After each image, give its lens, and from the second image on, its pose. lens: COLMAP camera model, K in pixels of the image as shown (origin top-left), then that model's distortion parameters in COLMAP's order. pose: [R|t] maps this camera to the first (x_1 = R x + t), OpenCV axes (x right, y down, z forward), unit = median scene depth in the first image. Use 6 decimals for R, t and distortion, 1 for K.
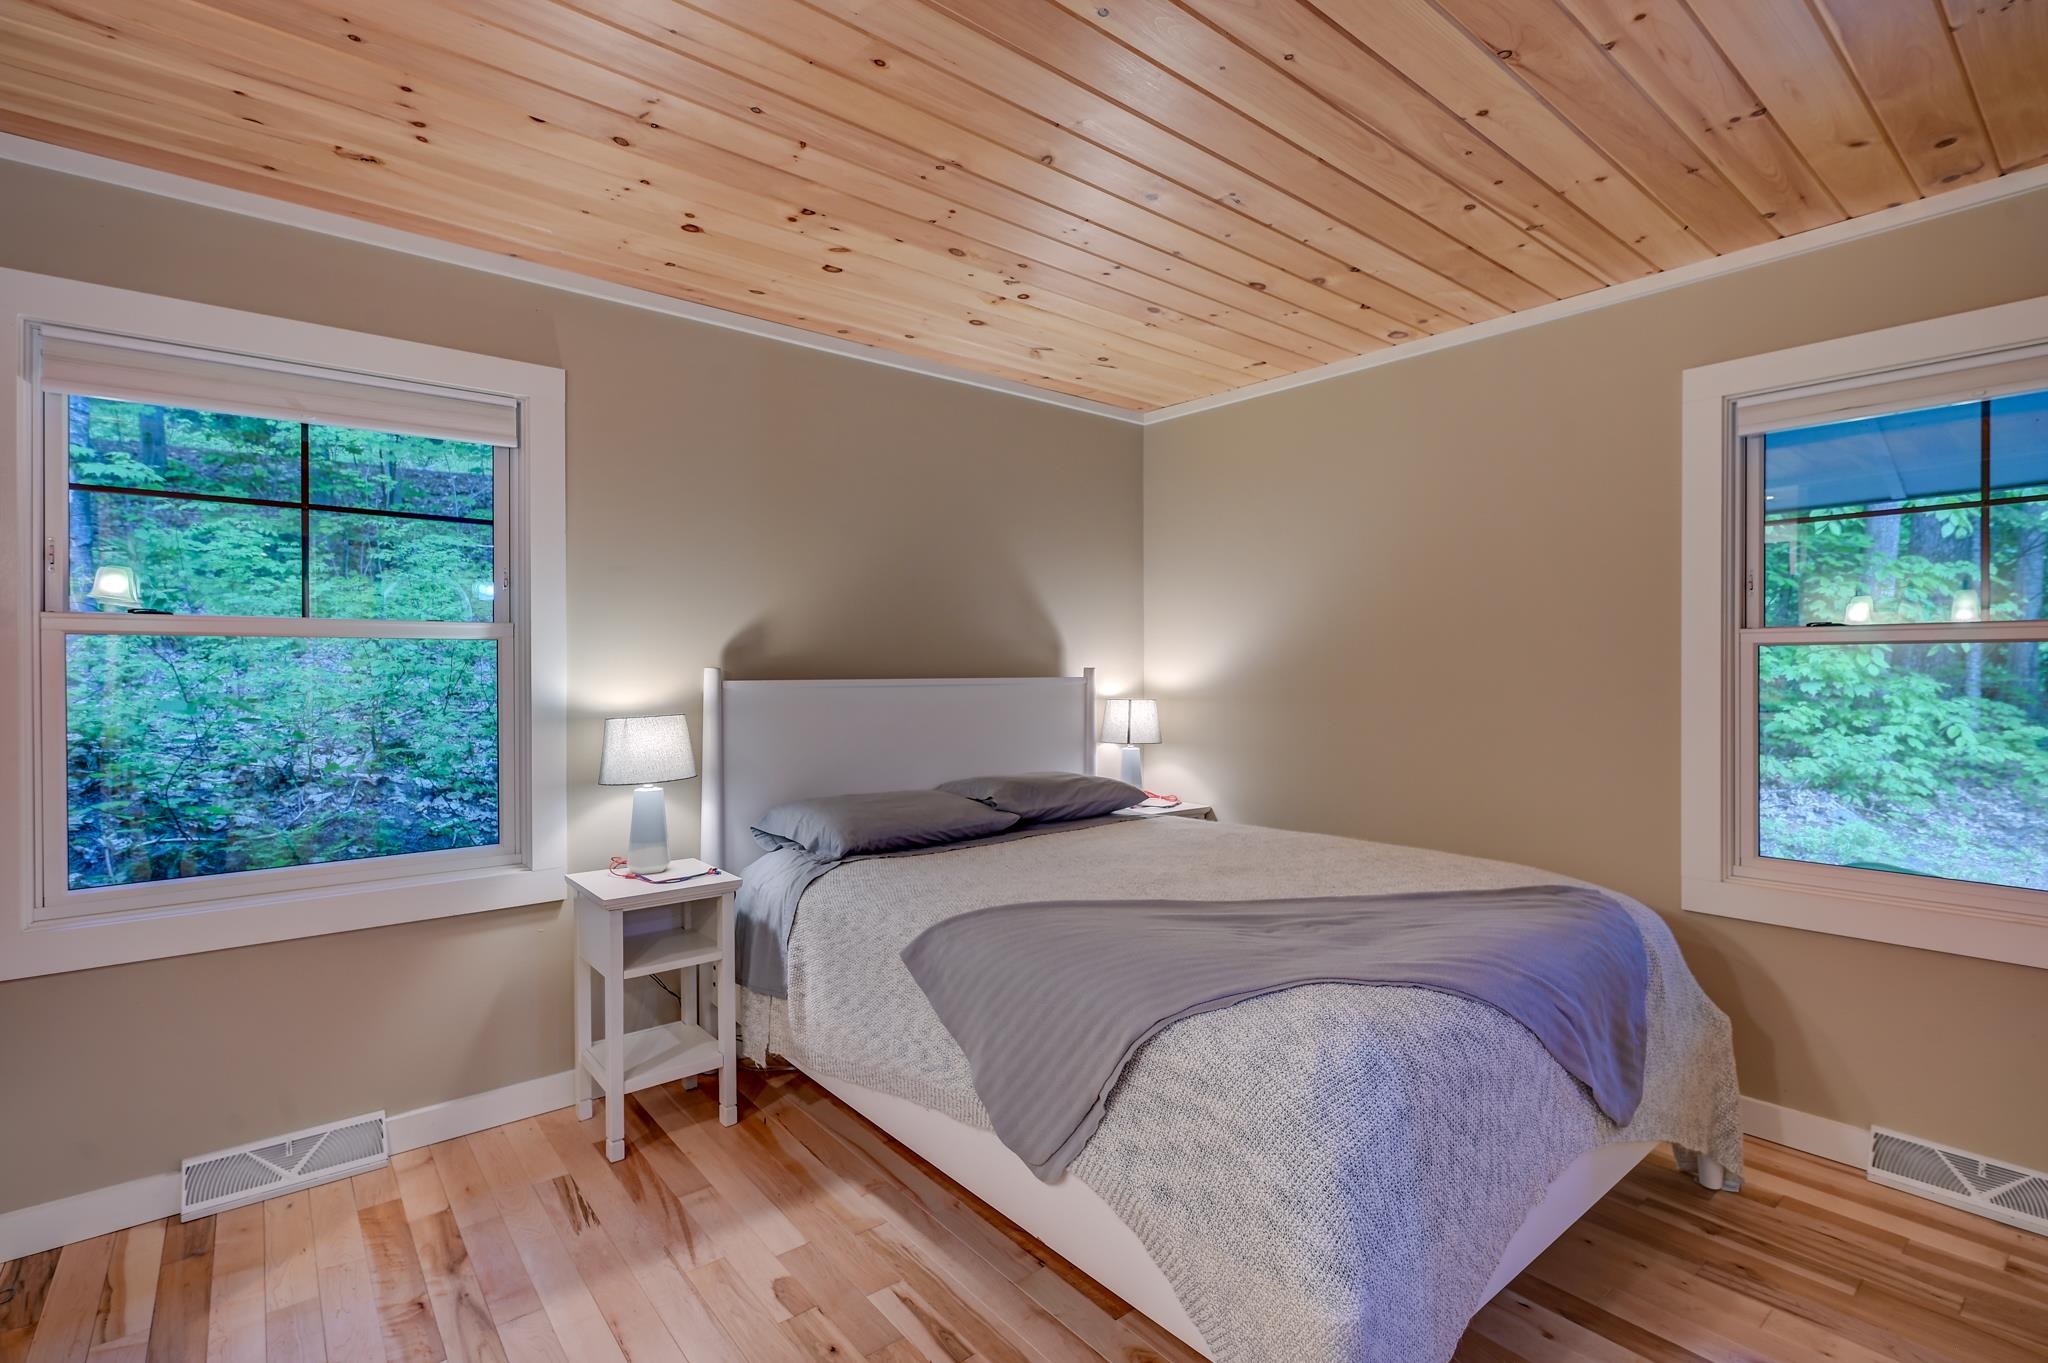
lens RADIAL K [[961.4, 0, 1024.5], [0, 961.4, 673.1], [0, 0, 1]] dist [0.003665, -0.000052]
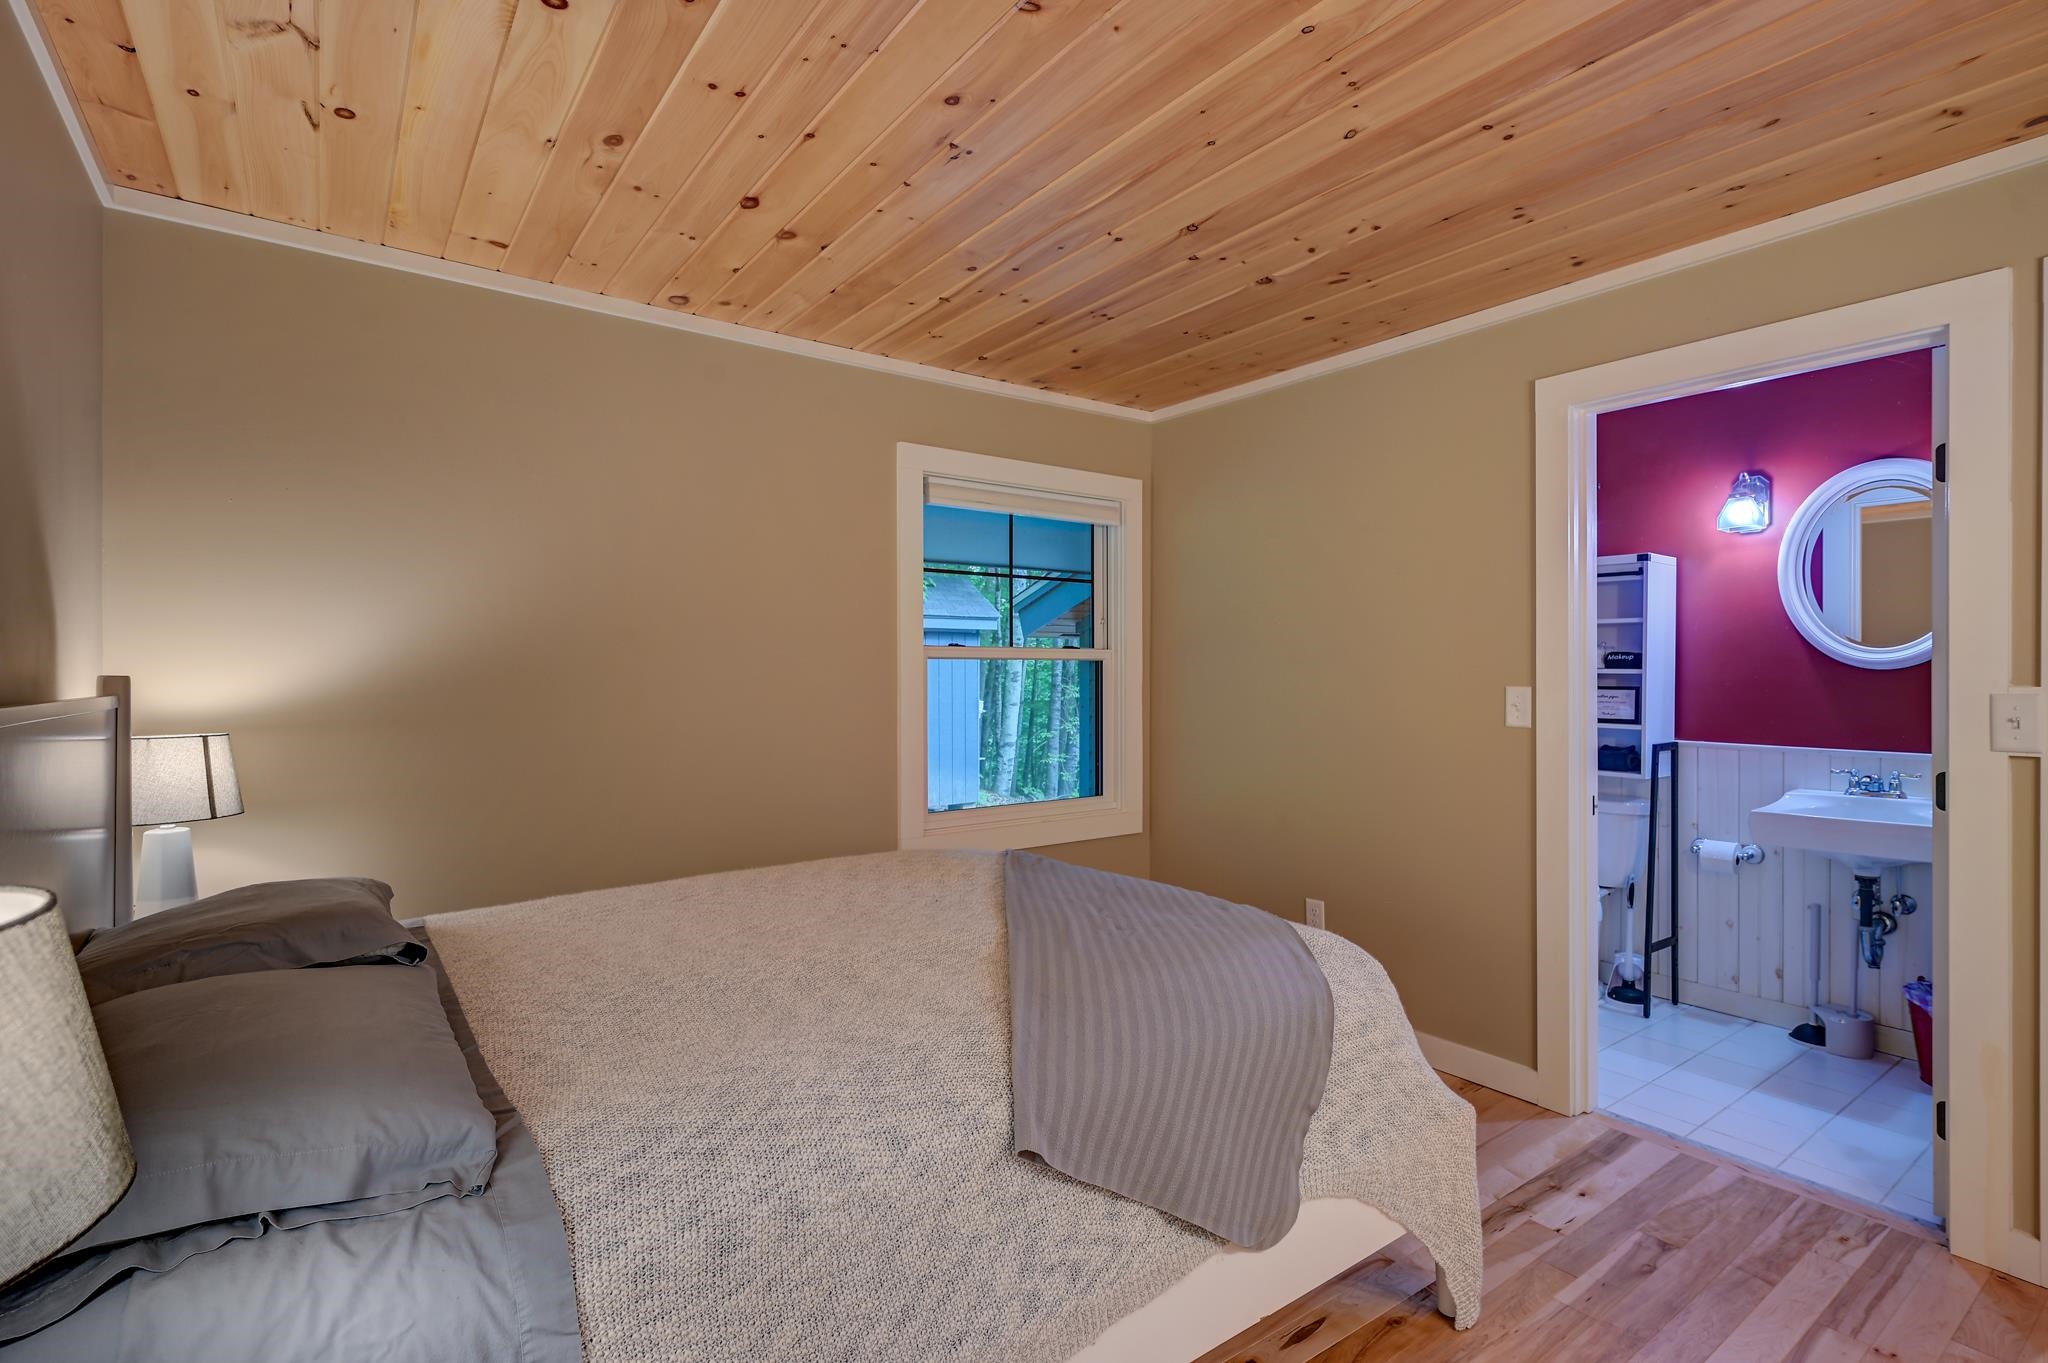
lens RADIAL K [[961.4, 0, 1024.5], [0, 961.4, 673.1], [0, 0, 1]] dist [0.003665, -0.000052]
pose [[0.060202, -0.001090, 0.998186, -0.654894], [0.004974, 0.999987, 0.000792, -0.008100], [-0.998174, 0.004917, 0.060207, 0.858555]]
